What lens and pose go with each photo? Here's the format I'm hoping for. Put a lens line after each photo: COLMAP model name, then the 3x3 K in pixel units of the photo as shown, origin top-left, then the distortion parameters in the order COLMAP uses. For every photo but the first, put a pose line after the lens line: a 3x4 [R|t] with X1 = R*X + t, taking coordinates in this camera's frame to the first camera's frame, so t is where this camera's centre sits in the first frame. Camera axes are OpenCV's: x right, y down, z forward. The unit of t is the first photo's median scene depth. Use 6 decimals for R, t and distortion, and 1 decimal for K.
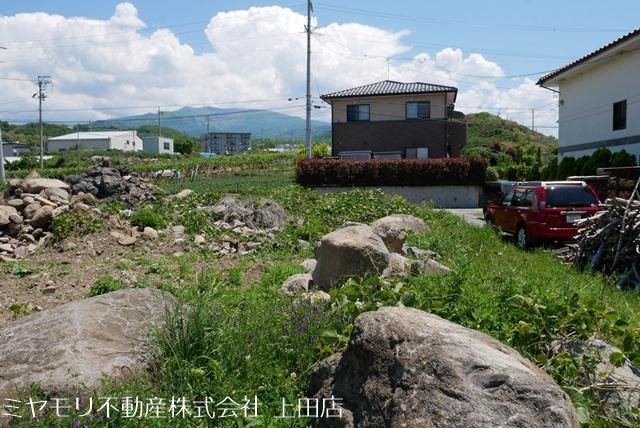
lens RADIAL K [[465.4, 0, 316.2], [0, 465.4, 209.6], [0, 0, 1]] dist [-0.076100, 0.030479]
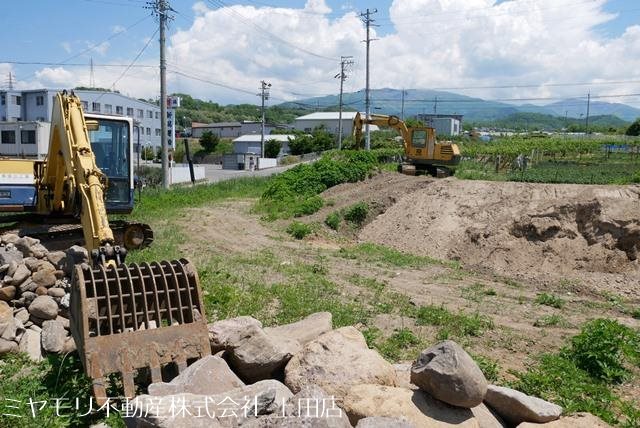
lens RADIAL K [[465.4, 0, 316.2], [0, 465.4, 209.6], [0, 0, 1]] dist [-0.076100, 0.030479]
pose [[0.933512, 0.070427, -0.351562, -0.499279], [-0.056933, 0.997195, 0.048589, 0.001637], [0.353998, -0.025343, 0.934903, -0.000028]]
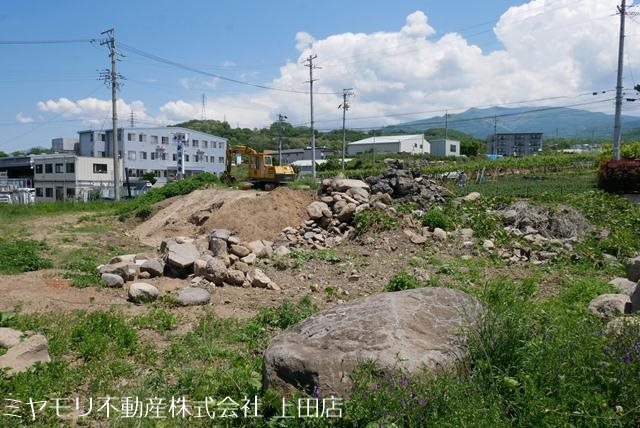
lens RADIAL K [[465.4, 0, 316.2], [0, 465.4, 209.6], [0, 0, 1]] dist [-0.076100, 0.030479]
pose [[0.829558, 0.047125, -0.556429, -0.012937], [-0.049586, 0.998713, 0.010657, -0.000426], [0.556215, 0.018751, 0.830827, -0.008013]]
